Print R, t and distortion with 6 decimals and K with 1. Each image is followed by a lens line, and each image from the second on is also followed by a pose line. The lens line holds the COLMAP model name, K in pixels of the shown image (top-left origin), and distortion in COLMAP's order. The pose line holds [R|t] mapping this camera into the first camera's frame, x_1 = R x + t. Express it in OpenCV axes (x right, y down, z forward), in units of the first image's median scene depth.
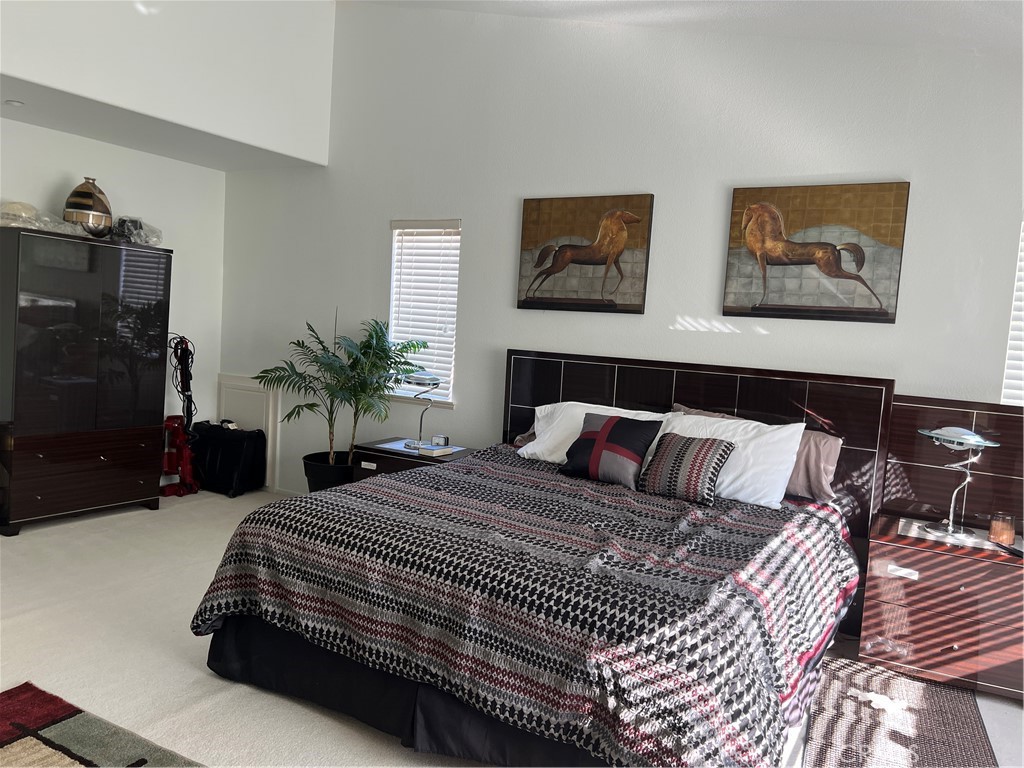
lens RADIAL K [[775.7, 0, 509.5], [0, 775.7, 387.6], [0, 0, 1]] dist [0.068941, -0.083036]
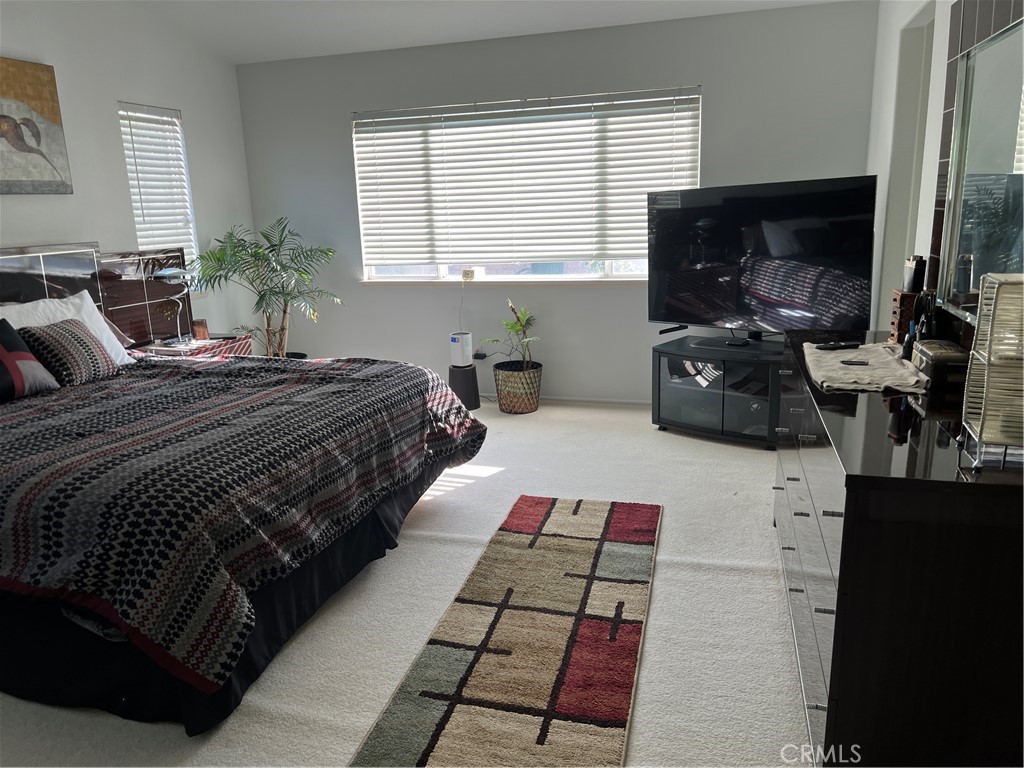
lens RADIAL K [[775.7, 0, 509.5], [0, 775.7, 387.6], [0, 0, 1]] dist [0.068941, -0.083036]
pose [[-0.250153, -0.274453, 0.928493, -0.818425], [0.098580, 0.946779, 0.306418, -0.102289], [-0.963175, 0.168182, -0.209784, 0.663779]]
